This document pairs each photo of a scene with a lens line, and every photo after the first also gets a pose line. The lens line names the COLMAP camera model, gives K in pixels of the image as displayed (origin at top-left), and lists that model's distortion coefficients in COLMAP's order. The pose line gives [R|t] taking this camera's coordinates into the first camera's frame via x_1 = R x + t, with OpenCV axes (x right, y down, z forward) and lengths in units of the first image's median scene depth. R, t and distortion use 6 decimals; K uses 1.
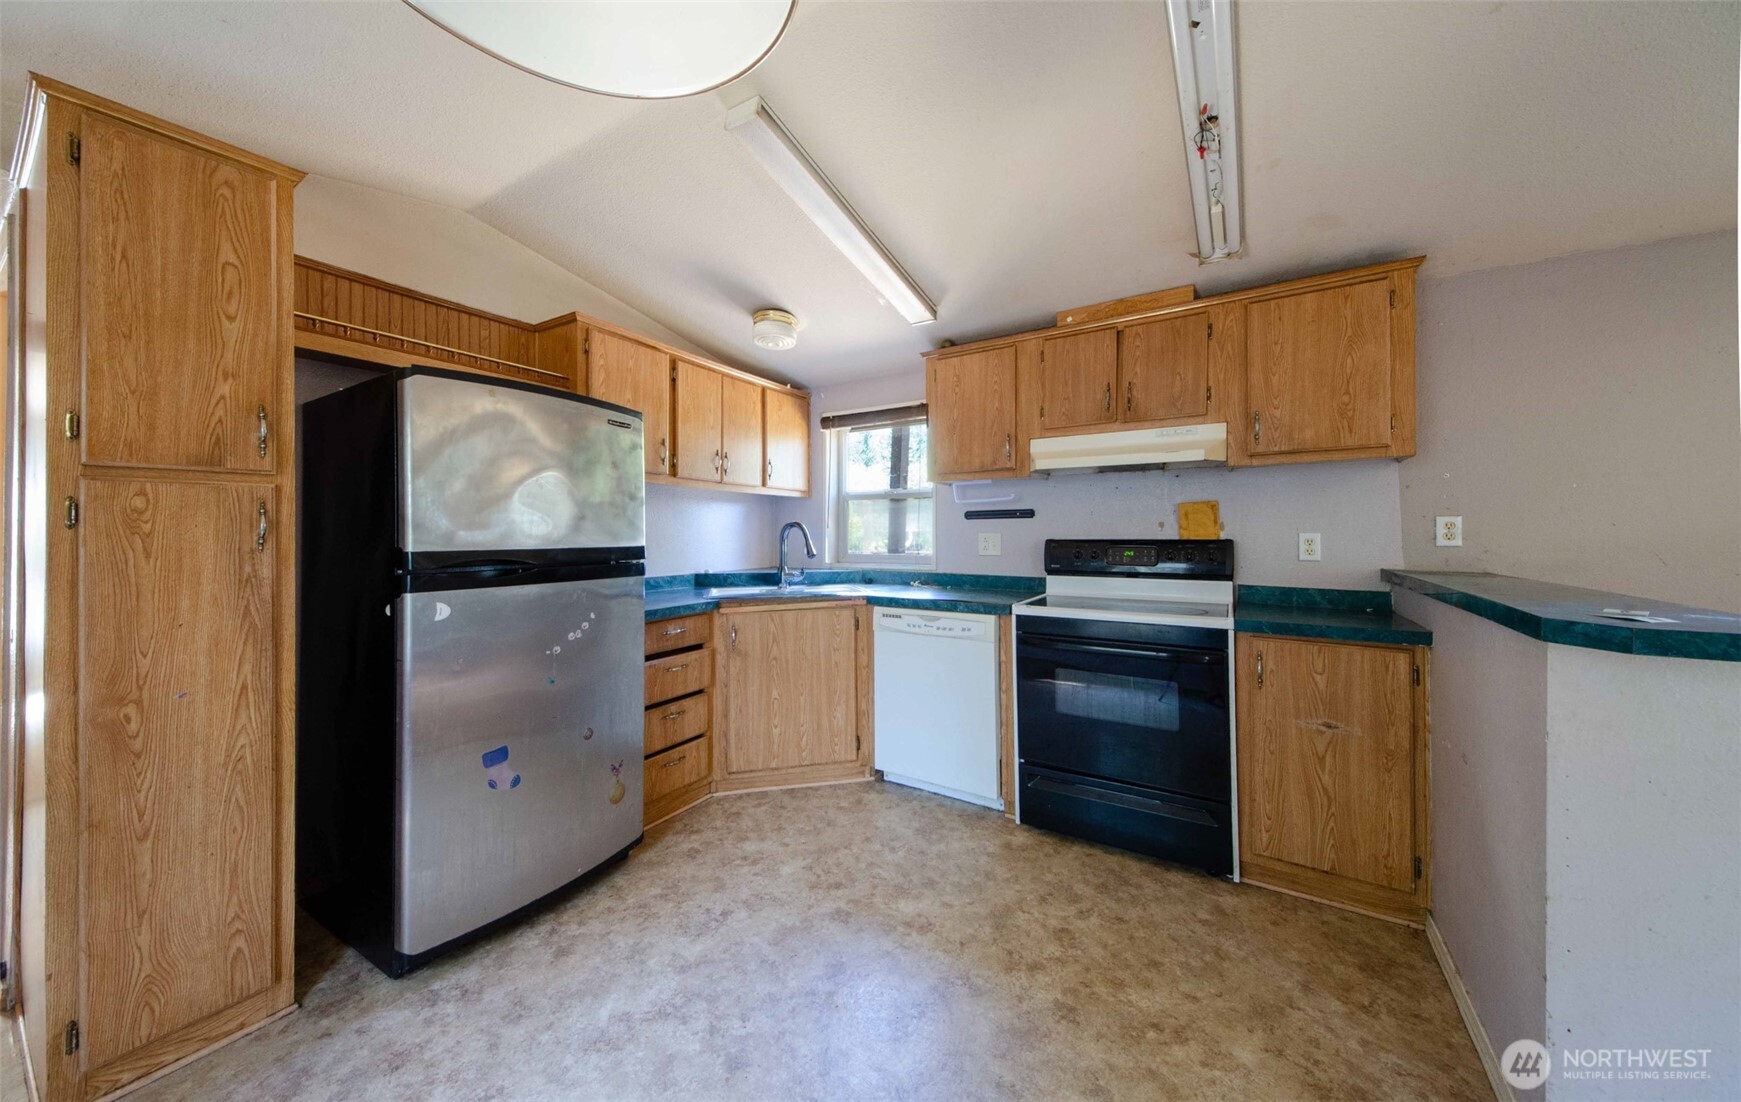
lens RADIAL K [[597.4, 0, 868.0], [0, 597.4, 529.9], [0, 0, 1]] dist [0.001232, 0.000042]
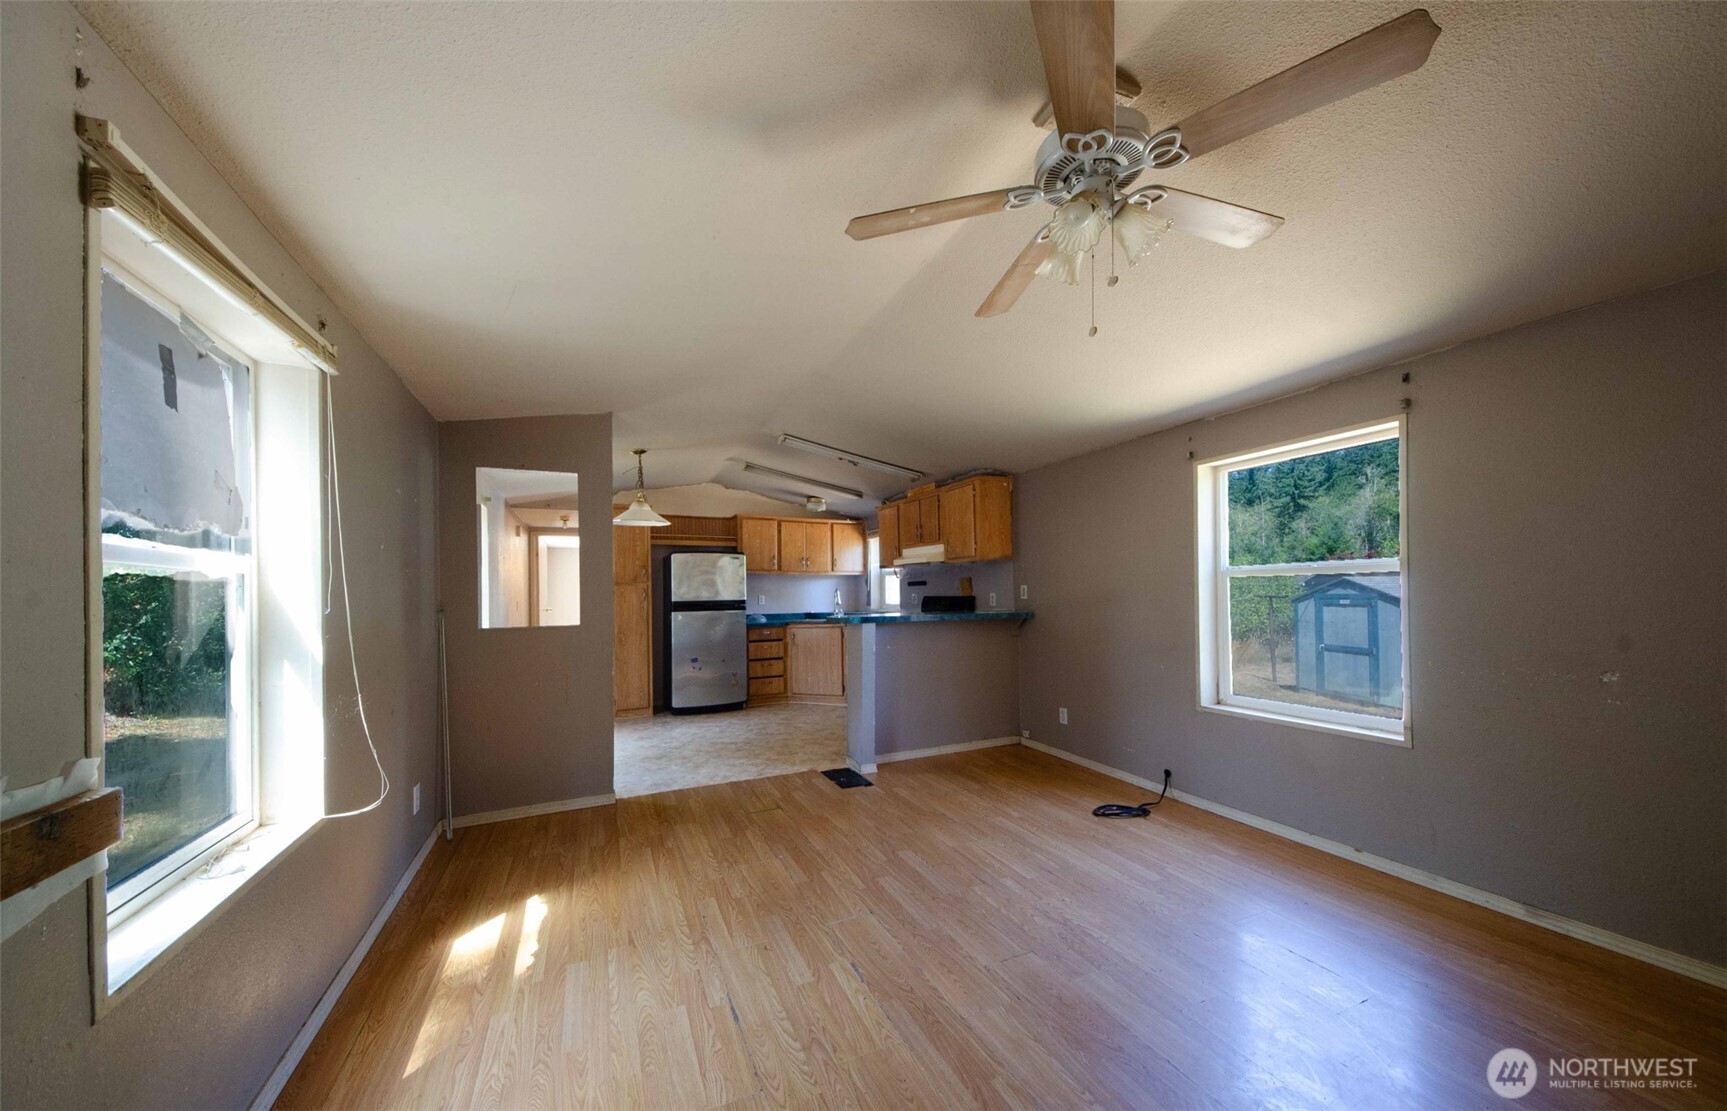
lens RADIAL K [[596.7, 0, 866.5], [0, 596.7, 591.3], [0, 0, 1]] dist [0.021818, 0.000069]
pose [[0.842101, -0.010244, -0.539222, 1.644161], [0.014608, 0.999886, 0.003817, -0.015897], [0.539121, -0.011092, 0.842155, -1.083749]]
